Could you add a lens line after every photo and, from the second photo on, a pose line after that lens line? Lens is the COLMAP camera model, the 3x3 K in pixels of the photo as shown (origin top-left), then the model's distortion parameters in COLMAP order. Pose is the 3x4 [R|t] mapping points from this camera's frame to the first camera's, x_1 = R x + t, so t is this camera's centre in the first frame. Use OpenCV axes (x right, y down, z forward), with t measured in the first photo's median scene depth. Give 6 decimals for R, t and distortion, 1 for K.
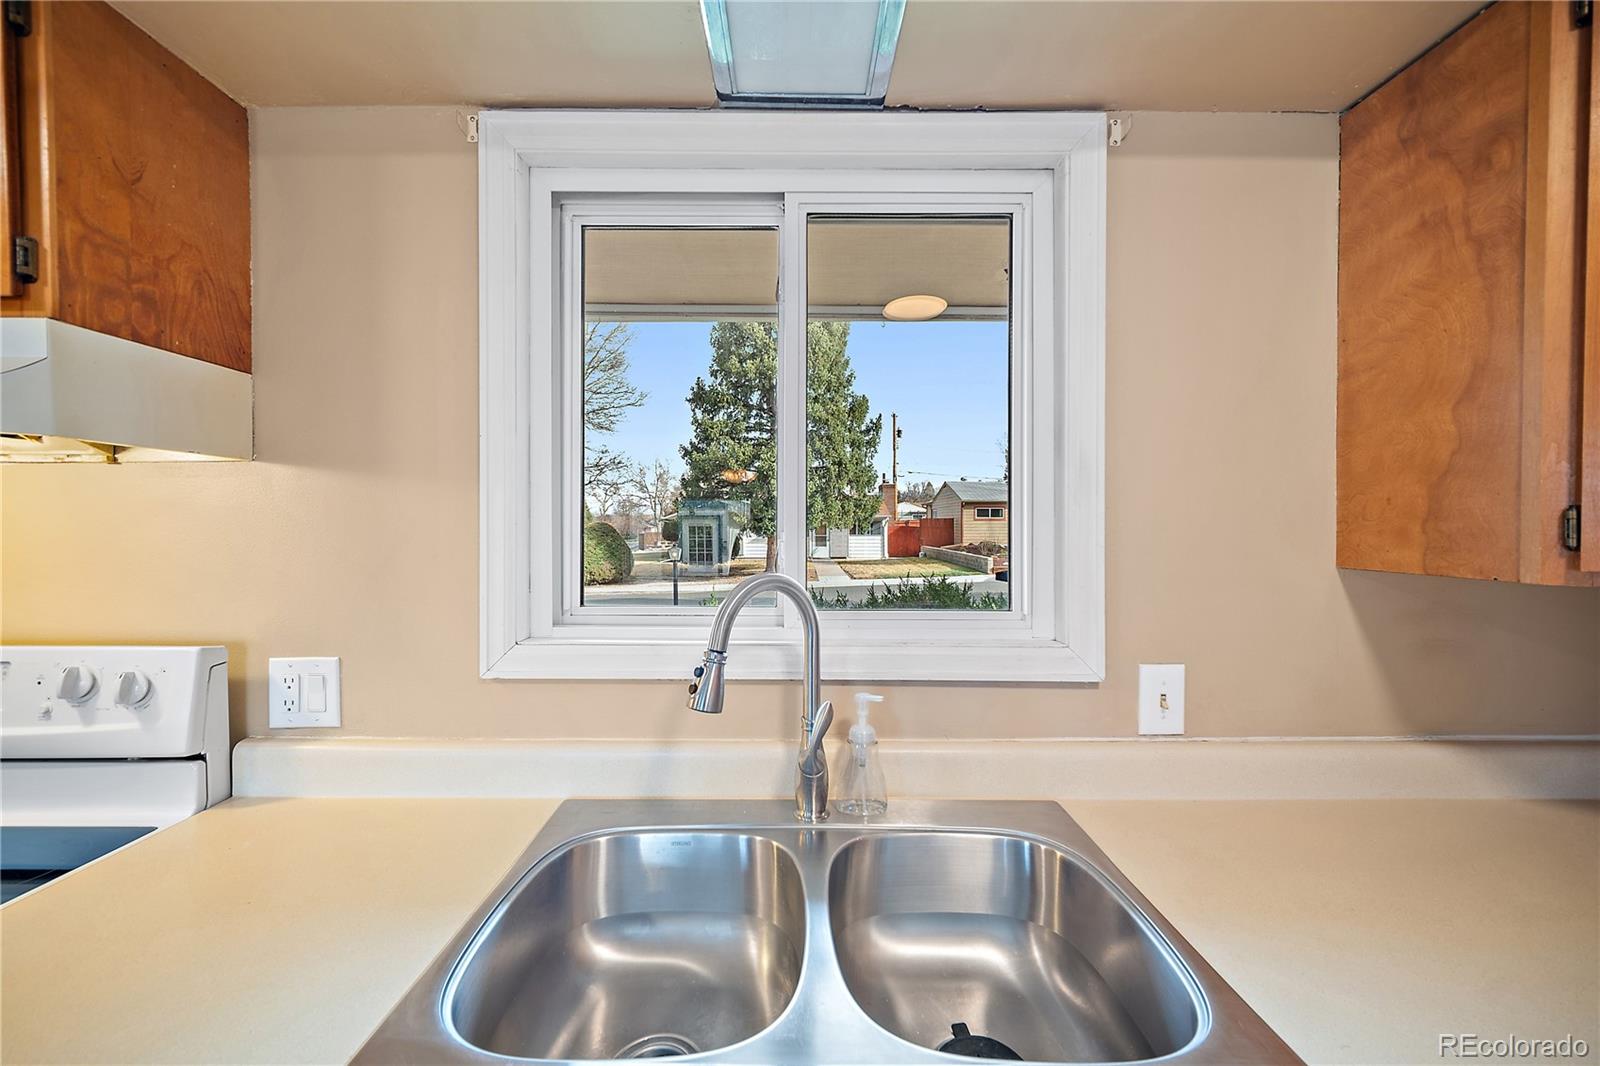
lens RADIAL K [[637.5, 0, 795.0], [0, 637.5, 537.6], [0, 0, 1]] dist [-0.003081, -0.000091]
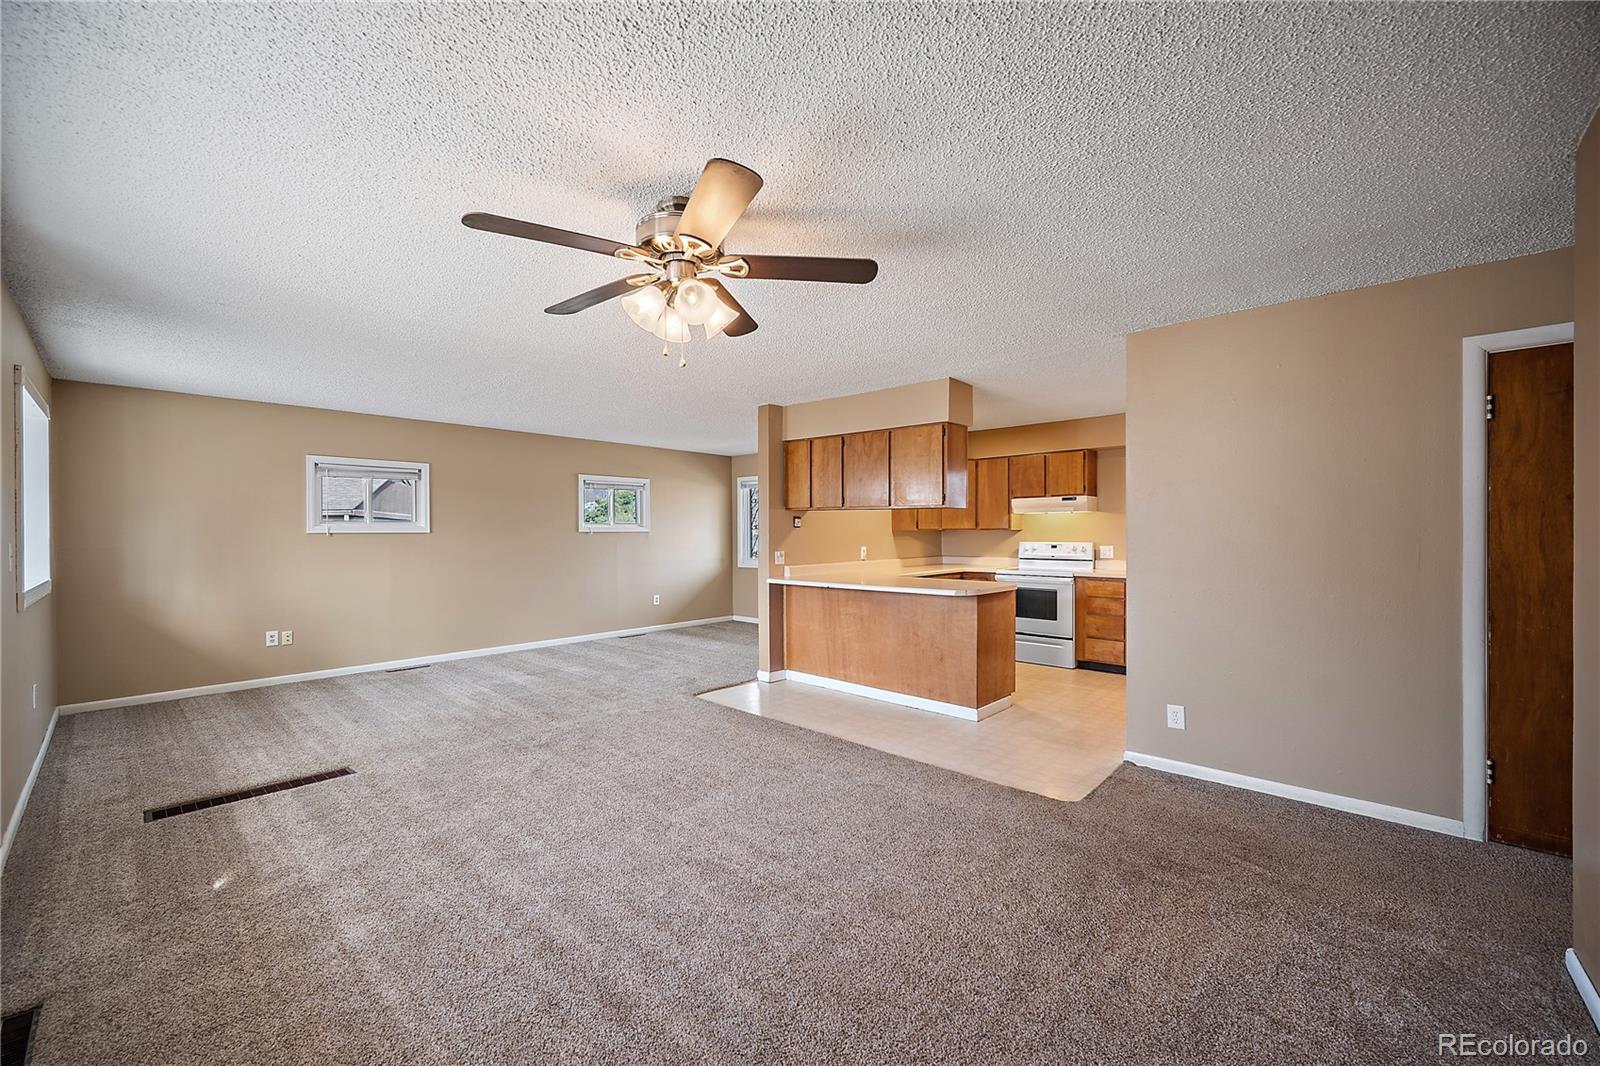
lens RADIAL K [[625.3, 0, 795.6], [0, 625.3, 537.2], [0, 0, 1]] dist [-0.001563, -0.000008]
pose [[0.731566, 0.003295, -0.681762, 0.996742], [-0.007977, 0.999961, -0.003728, 0.148176], [0.681723, 0.008166, 0.731564, -4.962054]]
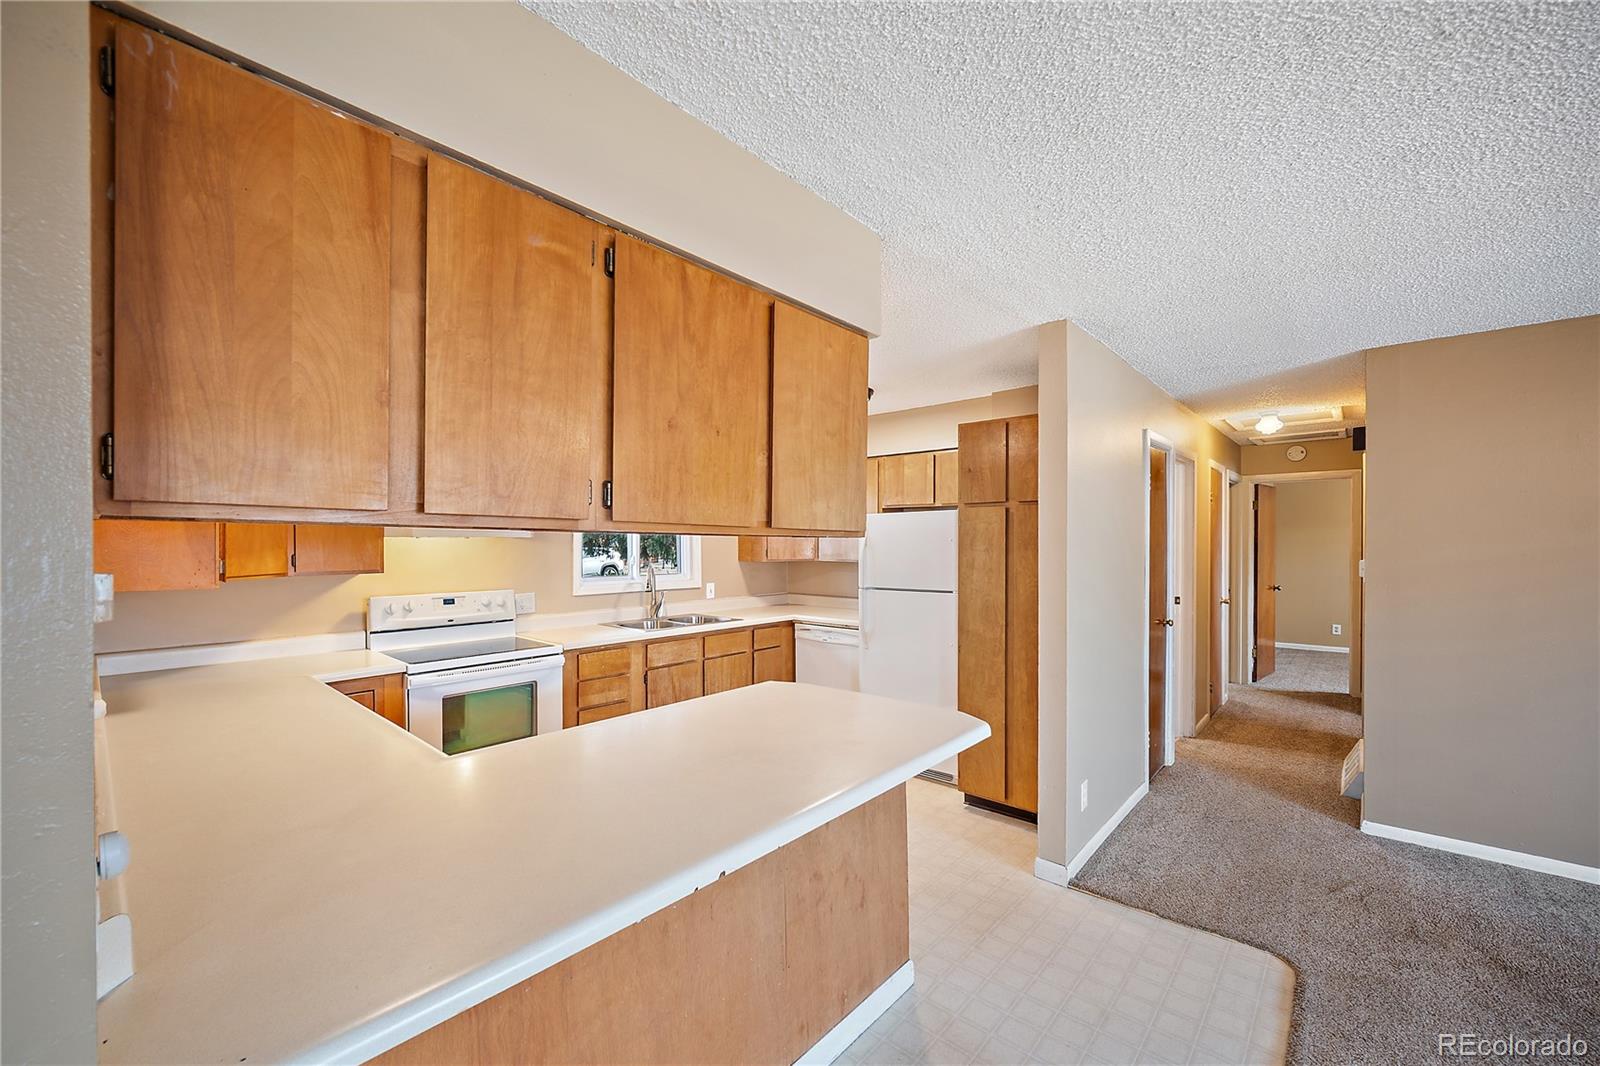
lens RADIAL K [[637.5, 0, 795.0], [0, 637.5, 537.6], [0, 0, 1]] dist [-0.003081, -0.000091]
pose [[0.661022, 0.004240, 0.750355, -2.406159], [0.014889, 0.999713, -0.018765, -0.031276], [-0.750219, 0.023576, 0.660769, -2.432372]]
